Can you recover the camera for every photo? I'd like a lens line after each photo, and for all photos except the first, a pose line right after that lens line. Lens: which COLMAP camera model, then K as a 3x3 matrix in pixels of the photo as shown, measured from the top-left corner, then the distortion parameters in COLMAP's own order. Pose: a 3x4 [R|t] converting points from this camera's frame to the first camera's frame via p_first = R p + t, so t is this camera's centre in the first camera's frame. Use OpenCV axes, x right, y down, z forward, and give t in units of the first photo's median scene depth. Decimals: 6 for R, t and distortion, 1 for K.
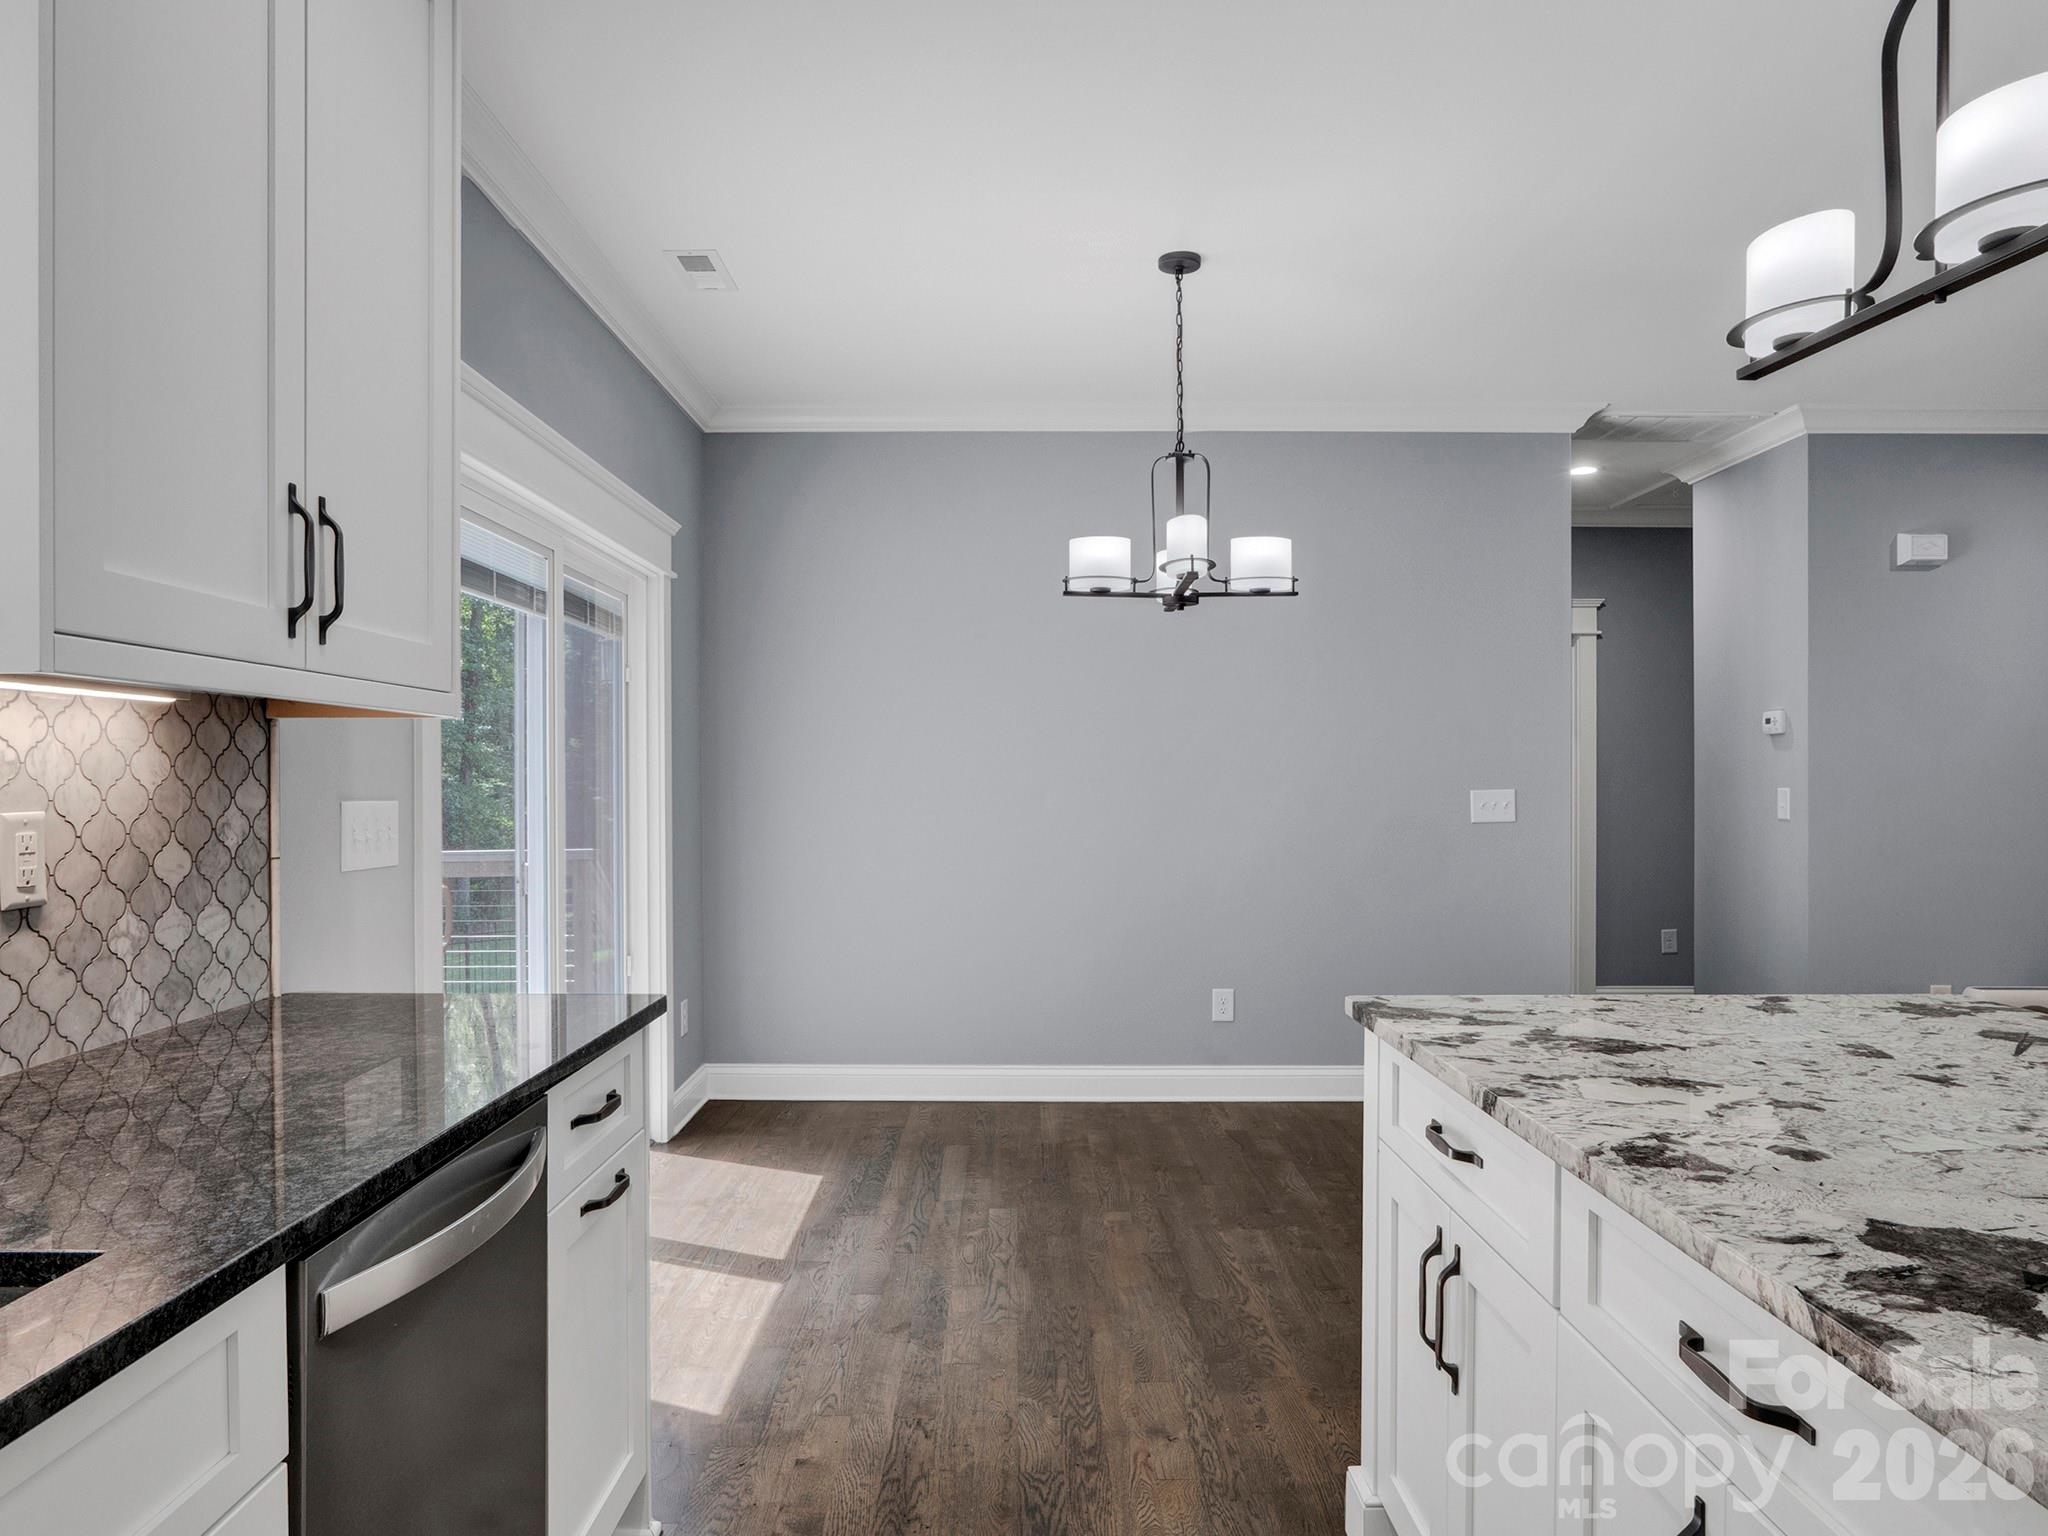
lens RADIAL K [[1299.8, 0, 1024.0], [0, 1299.8, 768.0], [0, 0, 1]] dist [-0.022014, 0.001119]
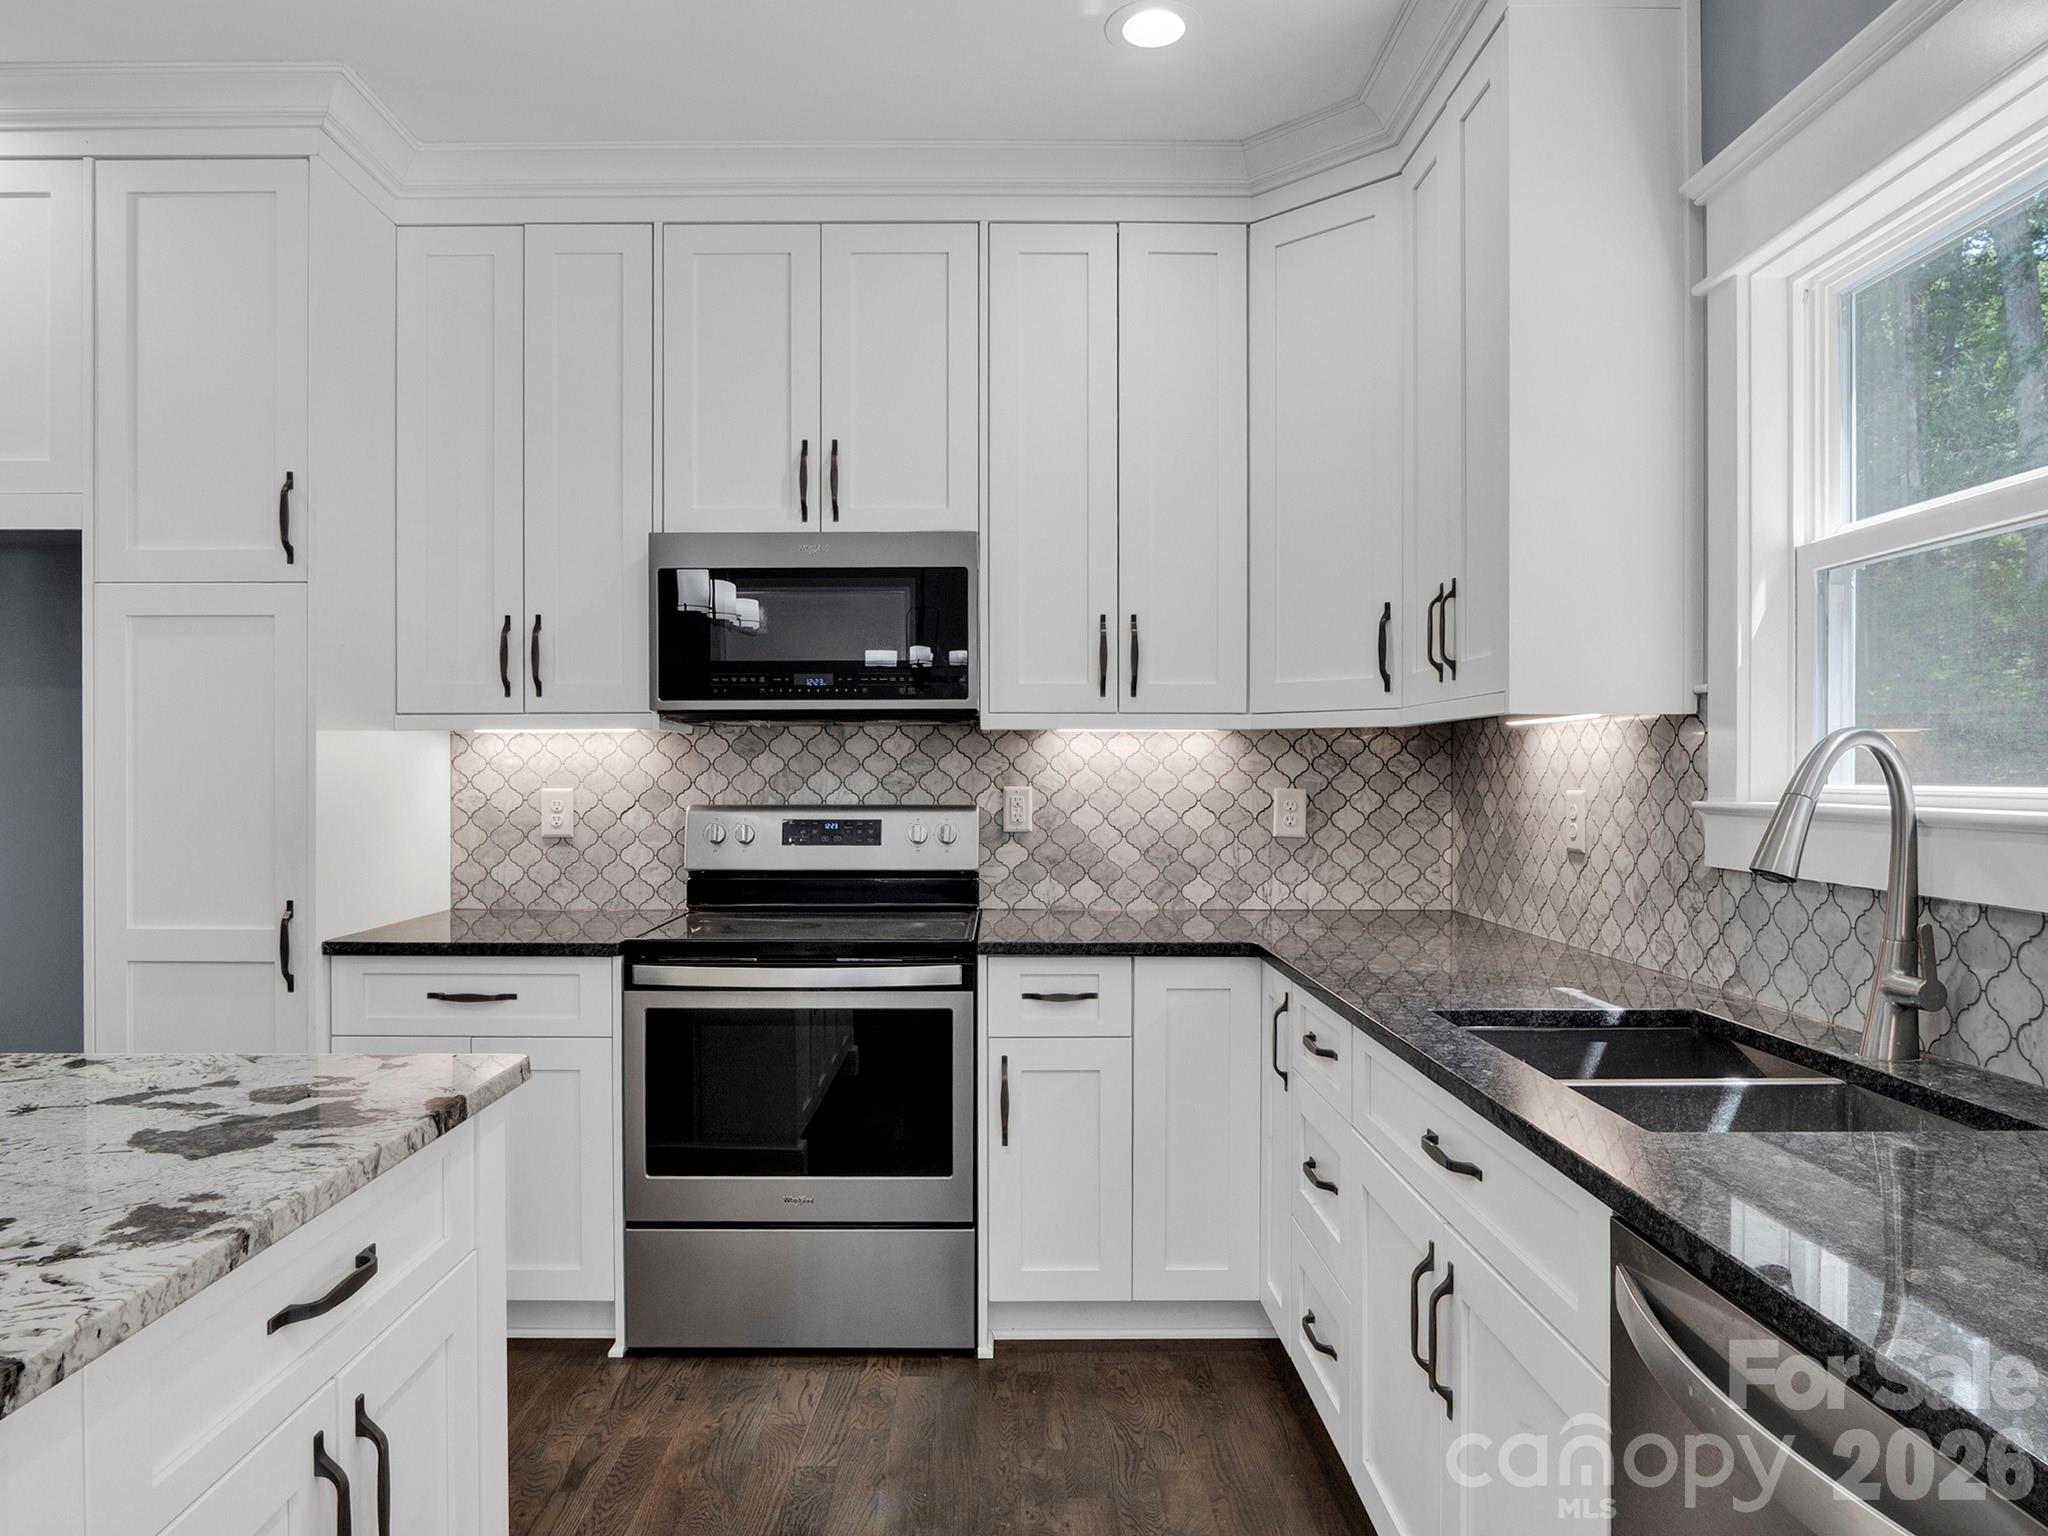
lens RADIAL K [[1318.1, 0, 1002.1], [0, 1318.1, 781.6], [0, 0, 1]] dist [-0.030849, 0.000999]
pose [[-0.999975, 0.000113, 0.007035, -0.035571], [0.000088, 0.999994, -0.003535, 0.014393], [-0.007035, -0.003534, -0.999969, 1.294446]]
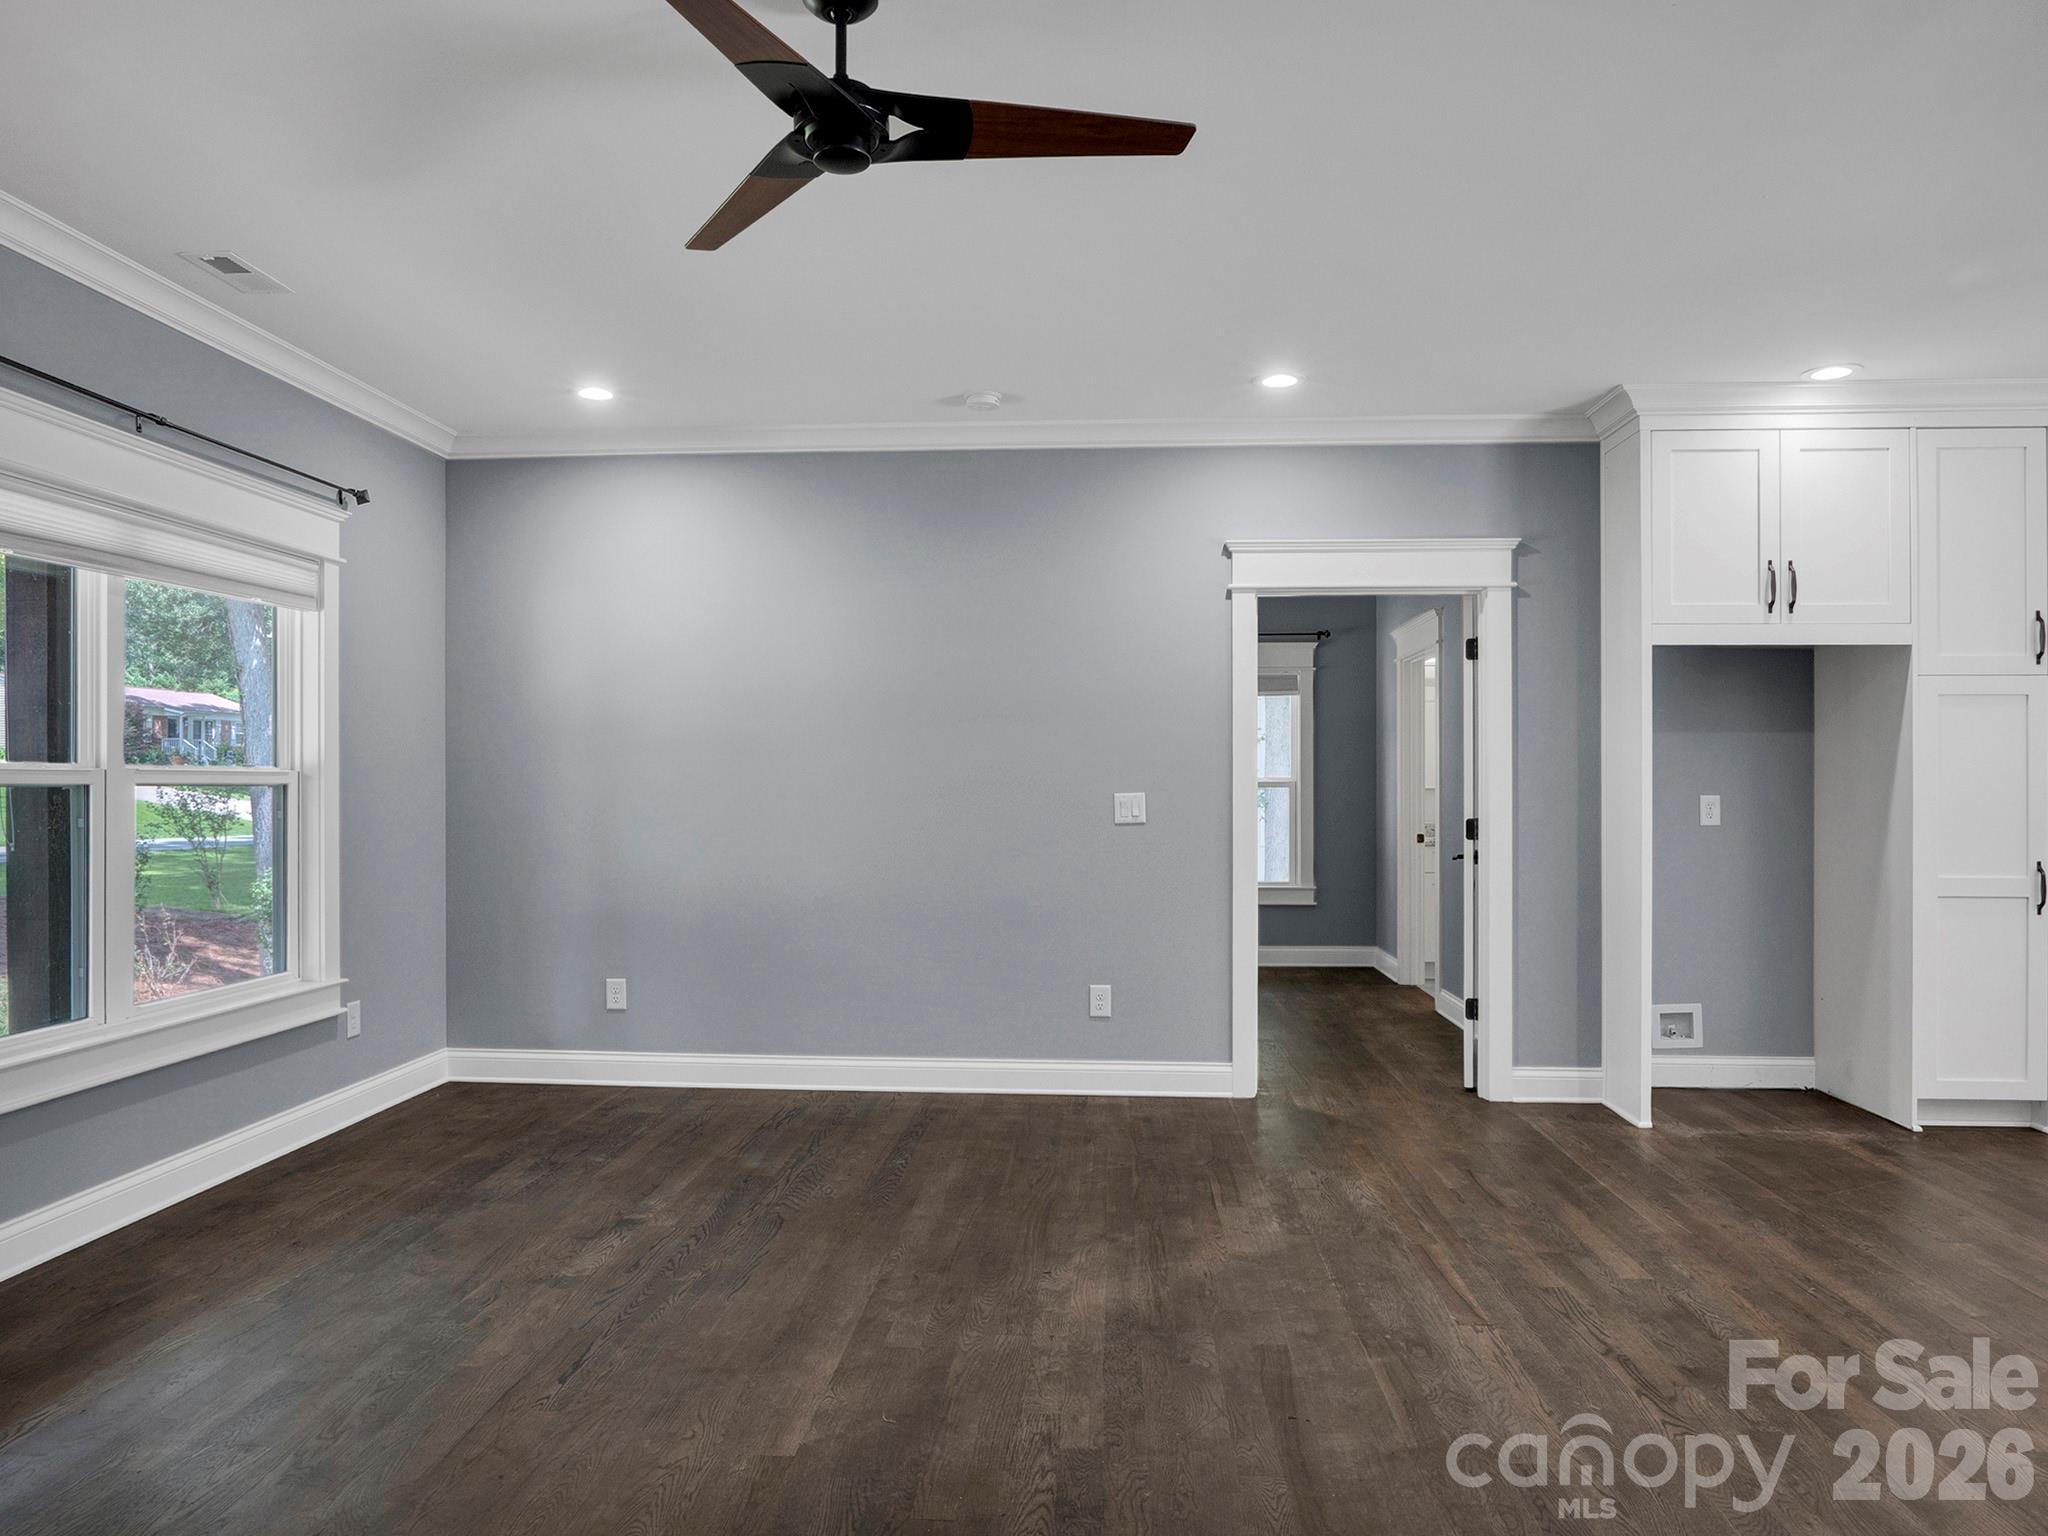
lens RADIAL K [[1323.7, 0, 1014.3], [0, 1323.7, 779.3], [0, 0, 1]] dist [-0.020802, 0.001363]
pose [[-0.996656, 0.001905, 0.081689, 2.723392], [0.000790, 0.999906, -0.013682, 0.019332], [-0.081708, -0.013572, -0.996564, 2.591295]]
